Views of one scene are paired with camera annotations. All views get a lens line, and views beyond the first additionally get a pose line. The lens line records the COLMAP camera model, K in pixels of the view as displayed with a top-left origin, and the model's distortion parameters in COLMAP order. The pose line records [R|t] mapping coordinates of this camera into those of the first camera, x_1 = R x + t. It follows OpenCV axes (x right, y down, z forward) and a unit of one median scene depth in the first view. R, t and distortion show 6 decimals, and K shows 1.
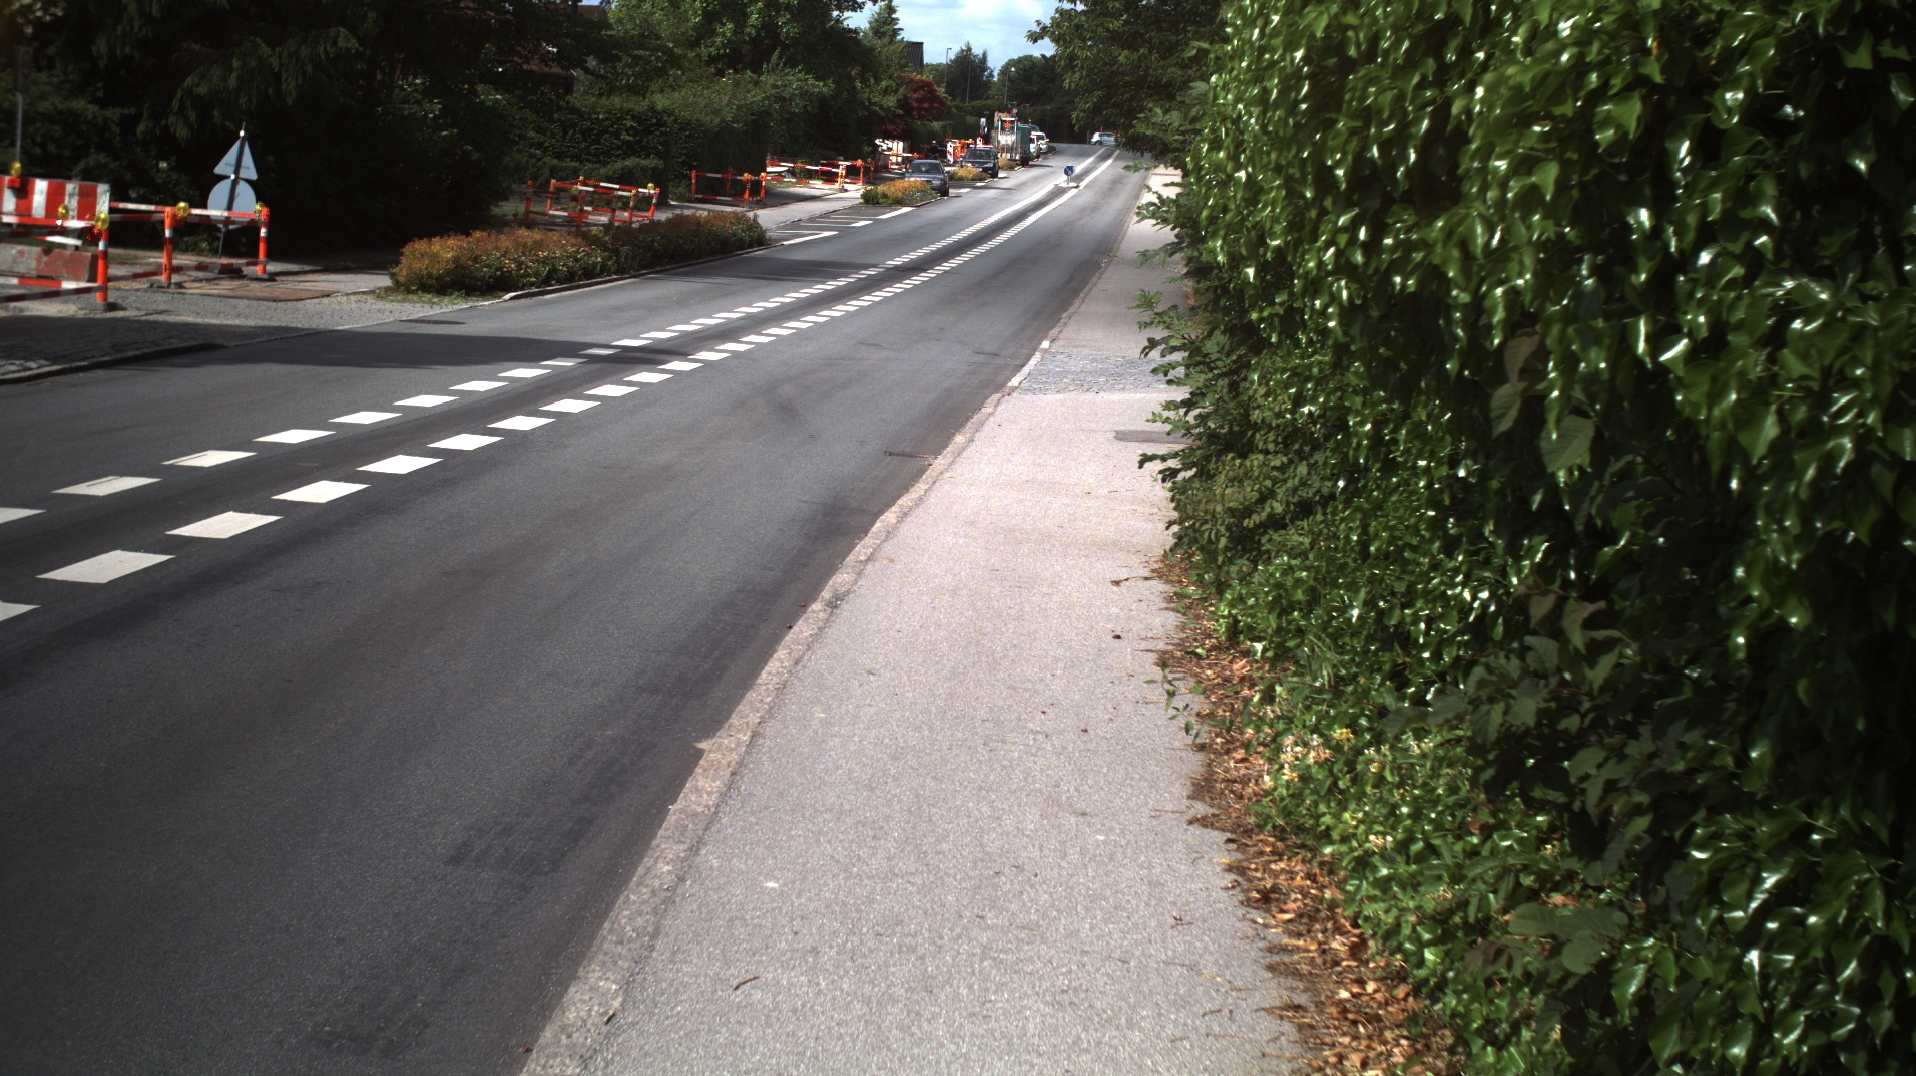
lens RADIAL K [[3438.2, 0, 958.0], [0, 3438.2, 538.0], [0, 0, 1]] dist [-0.265296, 0.252238]
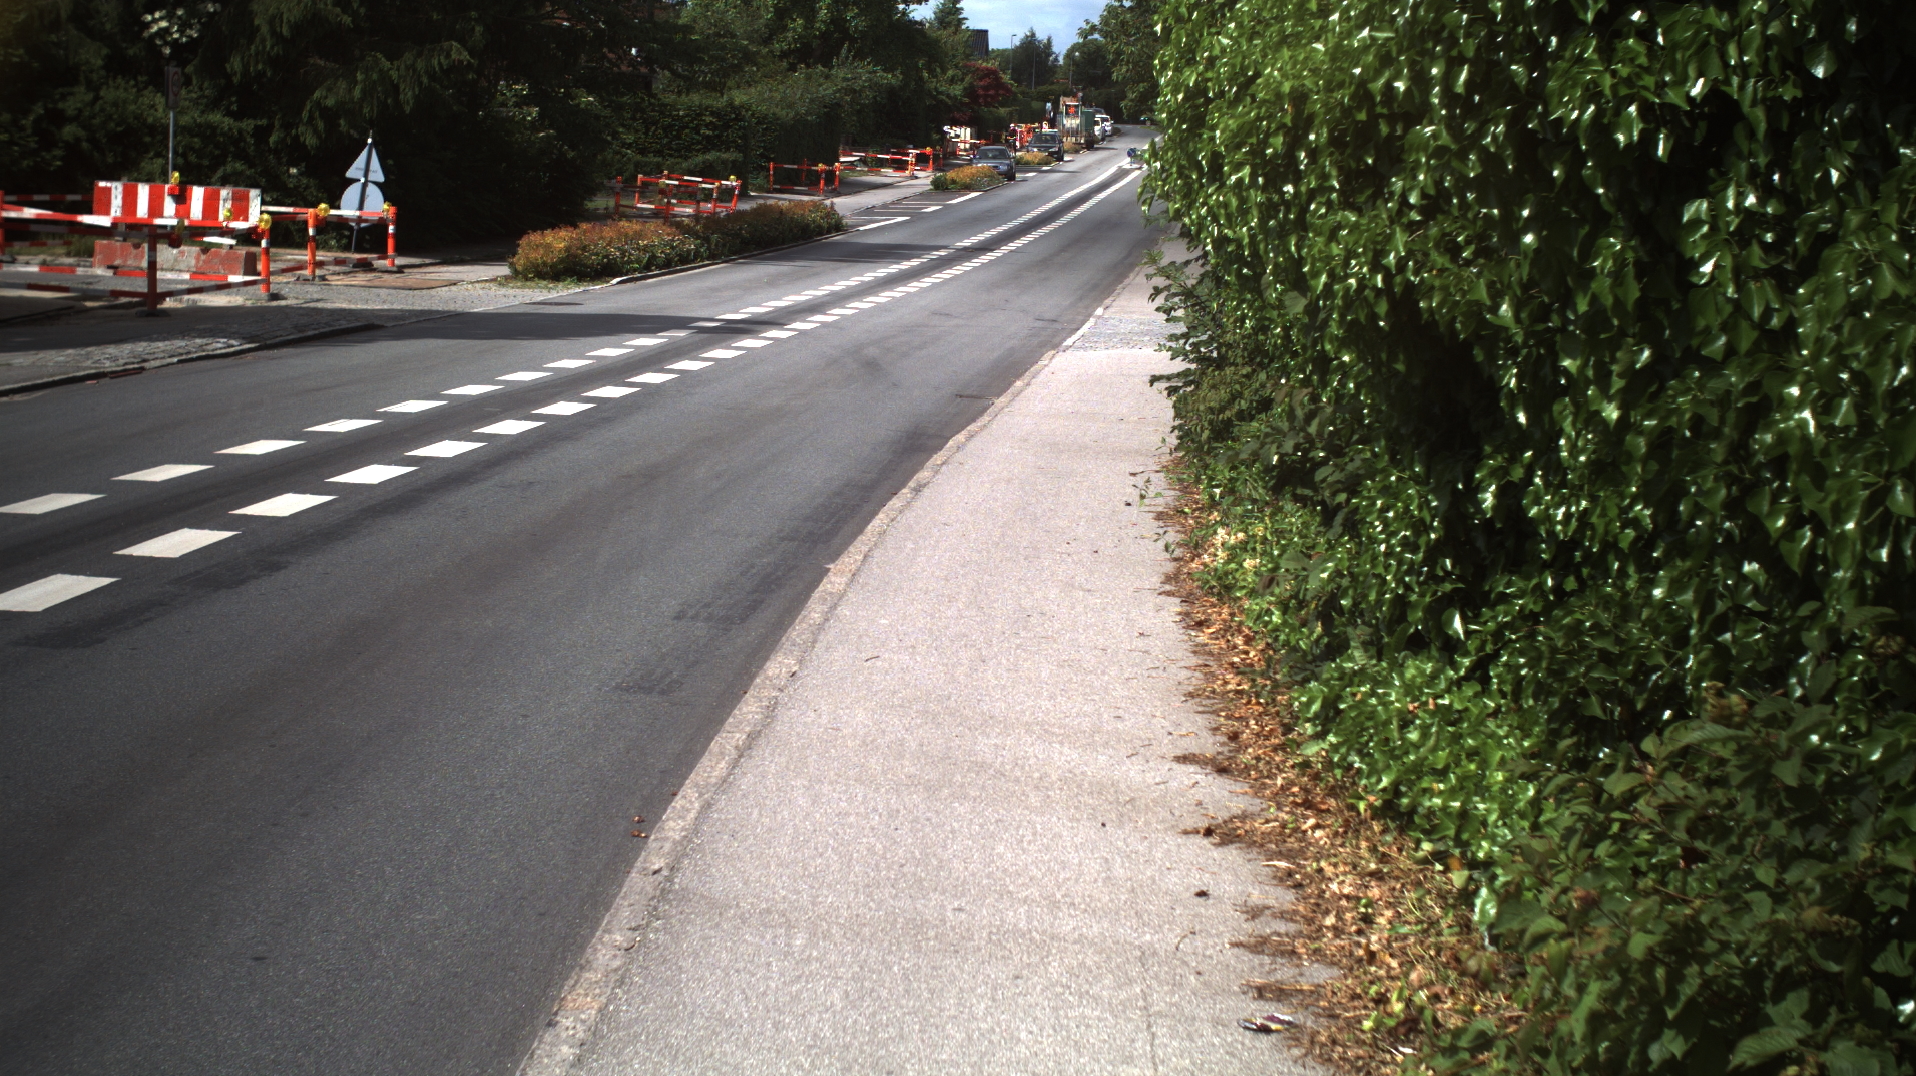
lens RADIAL K [[3438.2, 0, 958.0], [0, 3438.2, 538.0], [0, 0, 1]] dist [-0.265296, 0.252238]
pose [[0.999441, -0.024375, -0.022901, 0.002859], [0.024476, 0.999692, 0.004154, 0.009850], [0.022793, -0.004712, 0.999729, -0.099867]]
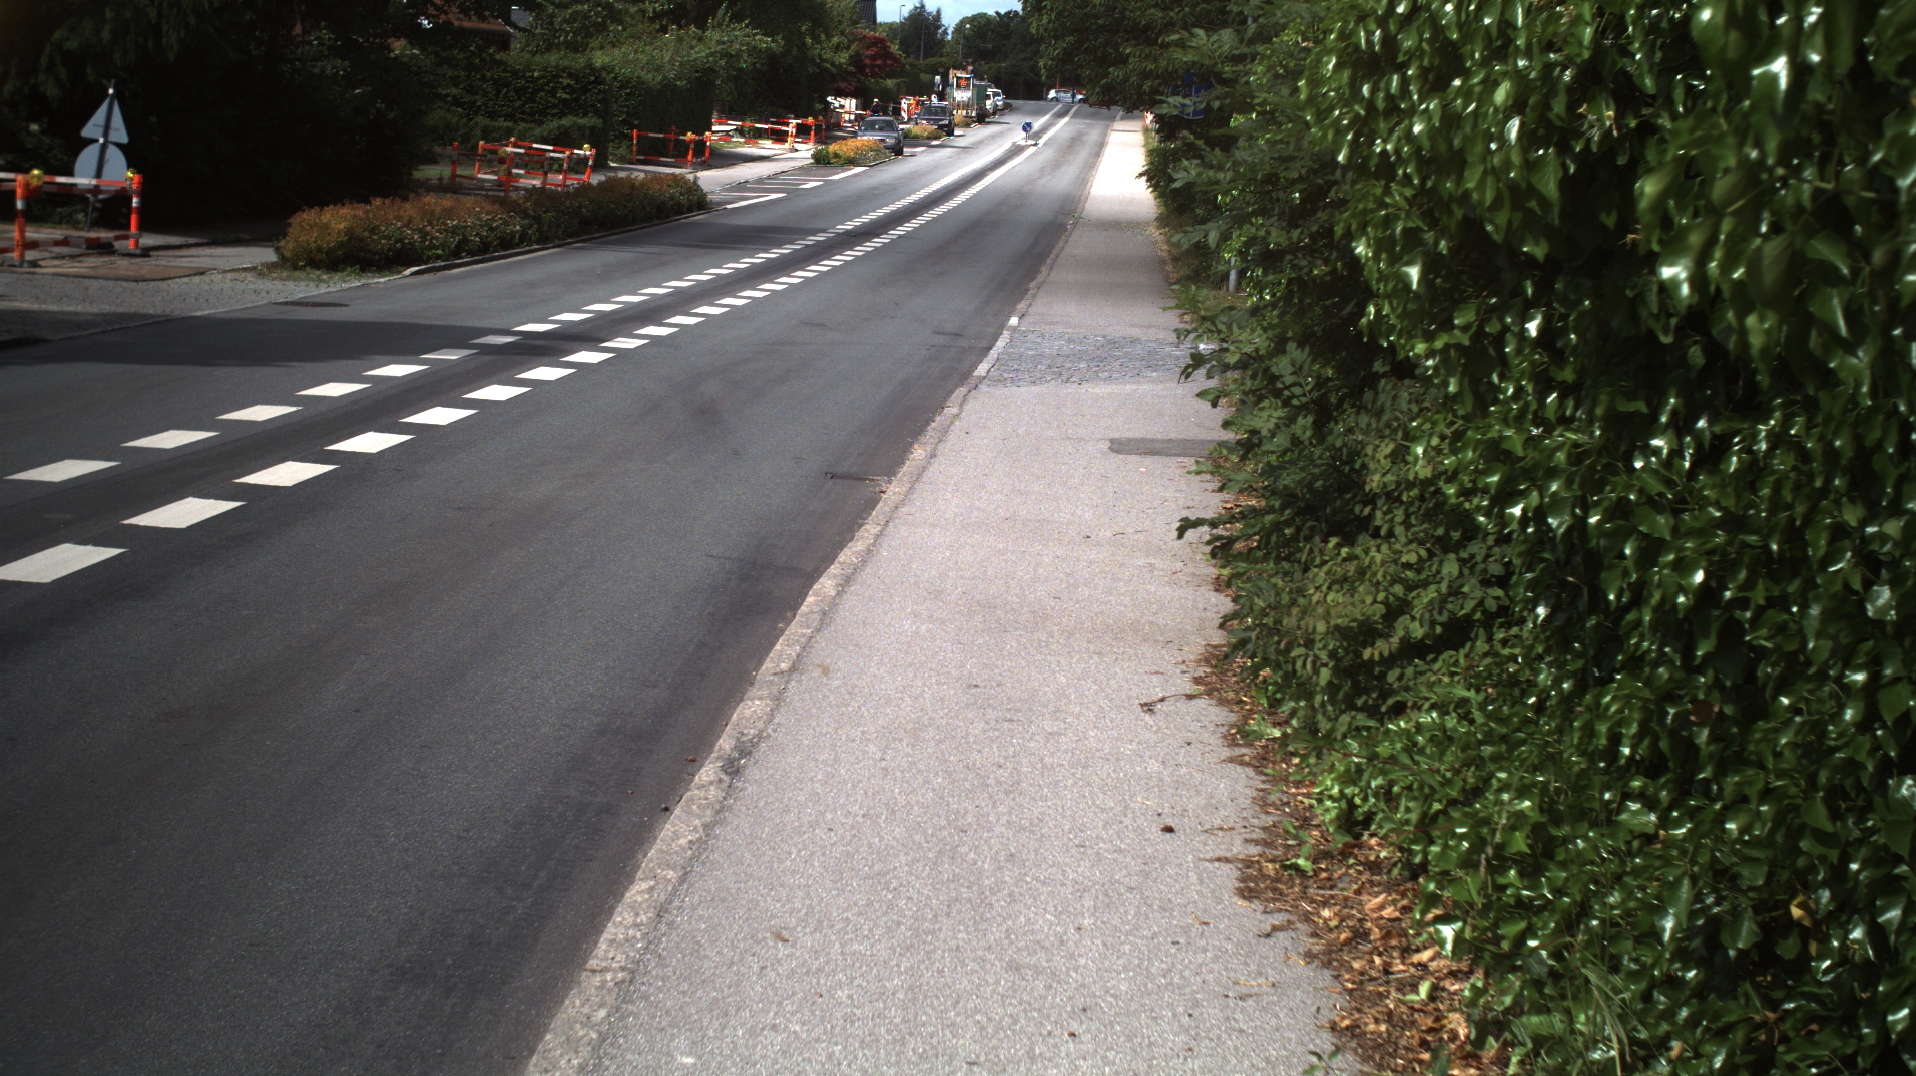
lens RADIAL K [[3438.2, 0, 958.0], [0, 3438.2, 538.0], [0, 0, 1]] dist [-0.265296, 0.252238]
pose [[0.999885, -0.008914, 0.012246, -0.000196], [0.008769, 0.999891, 0.011886, -0.009671], [-0.012351, -0.011777, 0.999854, 0.100142]]
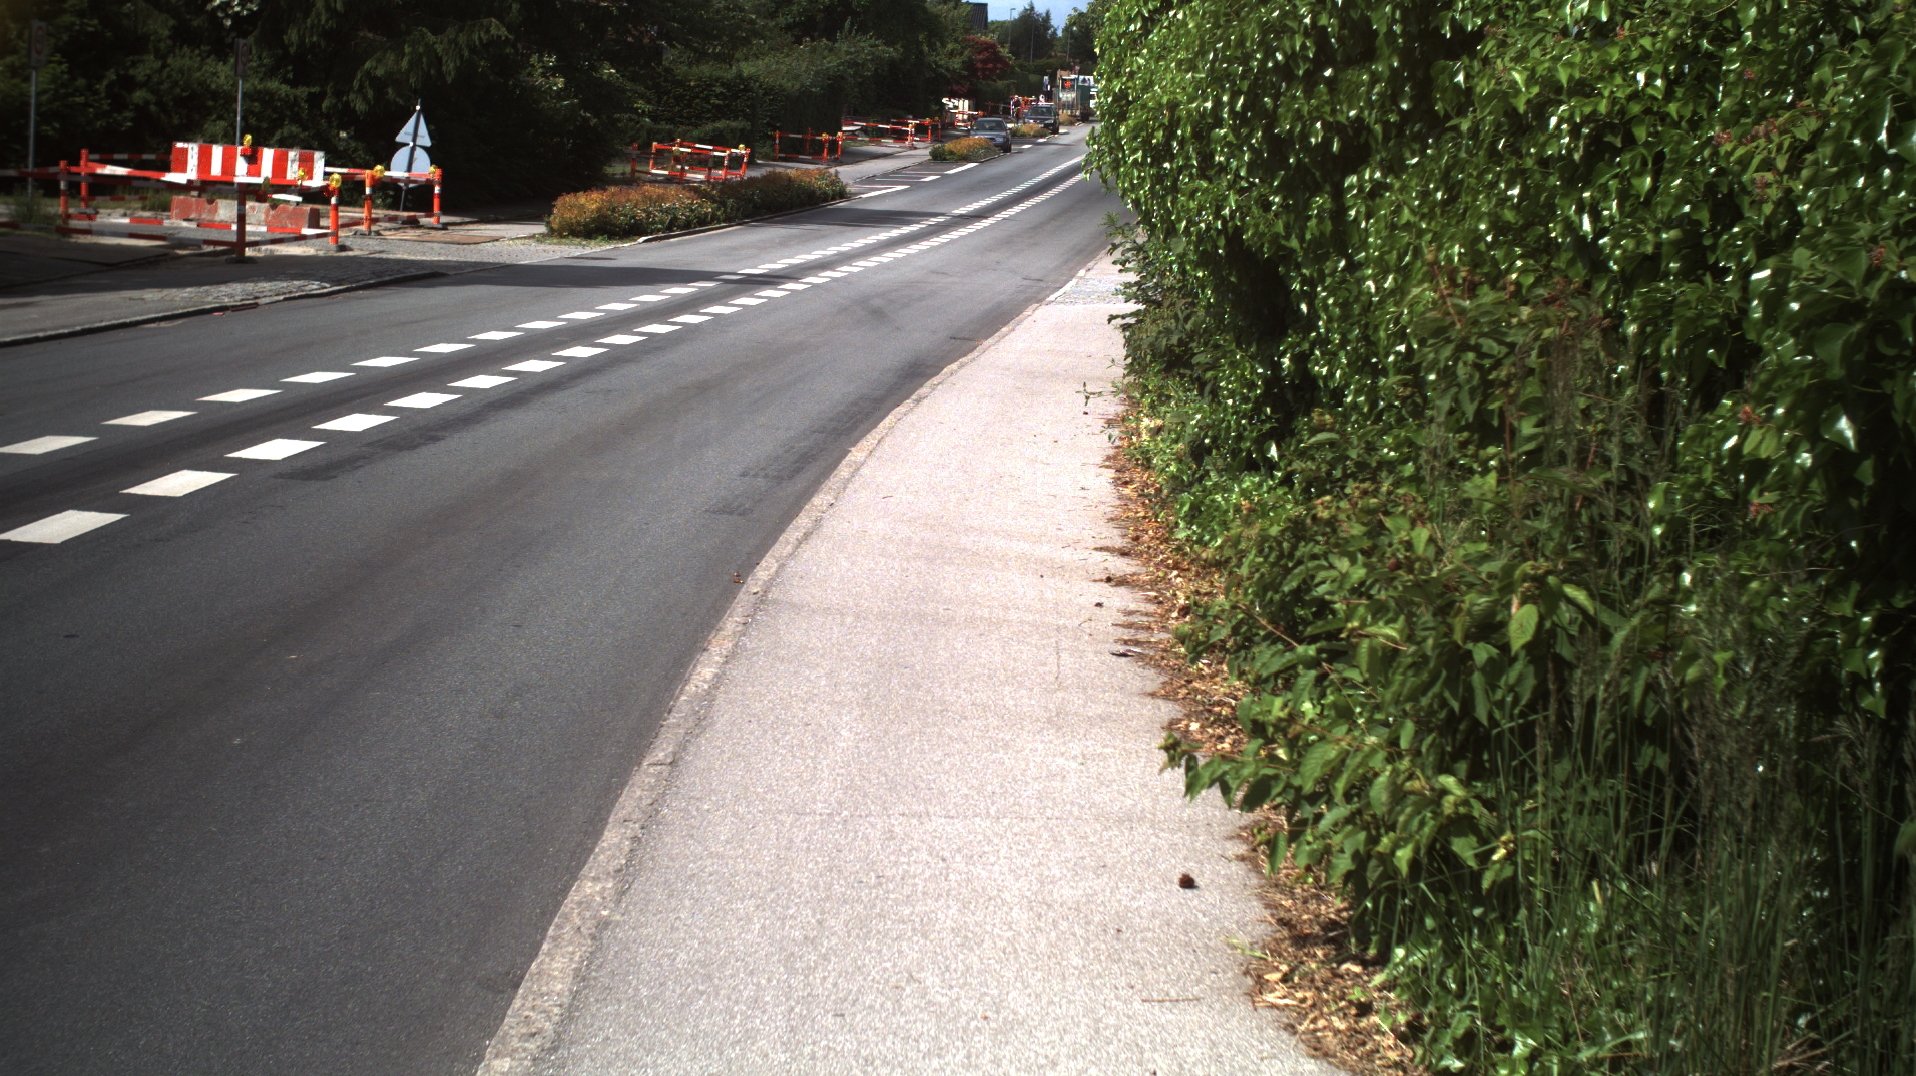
lens RADIAL K [[3438.2, 0, 958.0], [0, 3438.2, 538.0], [0, 0, 1]] dist [-0.265296, 0.252238]
pose [[0.999724, -0.010533, -0.020985, 0.005160], [0.010804, 0.999859, 0.012823, 0.019290], [0.020847, -0.013046, 0.999698, -0.199544]]
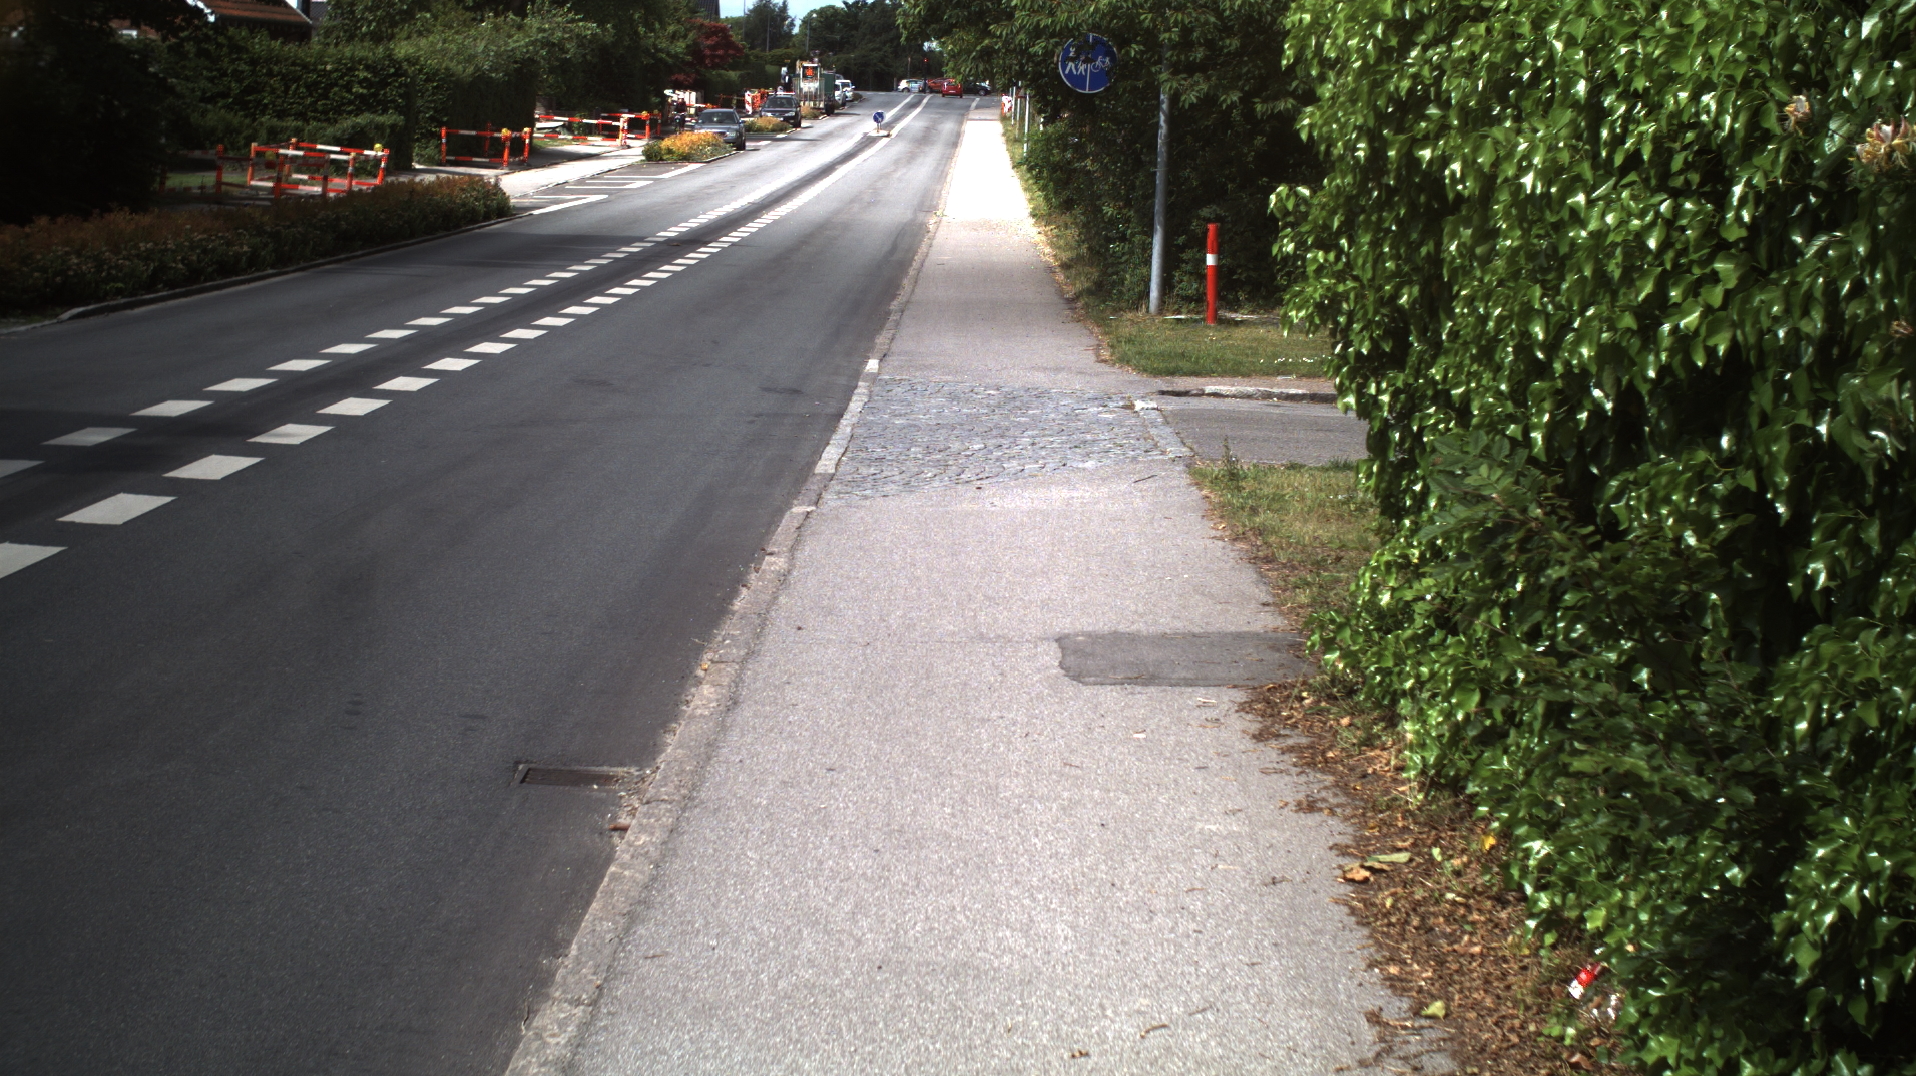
lens RADIAL K [[3438.2, 0, 958.0], [0, 3438.2, 538.0], [0, 0, 1]] dist [-0.265296, 0.252238]
pose [[0.998066, -0.032297, 0.053113, 0.005128], [0.031566, 0.999396, 0.014535, -0.028204], [-0.053551, -0.012831, 0.998483, 0.300321]]
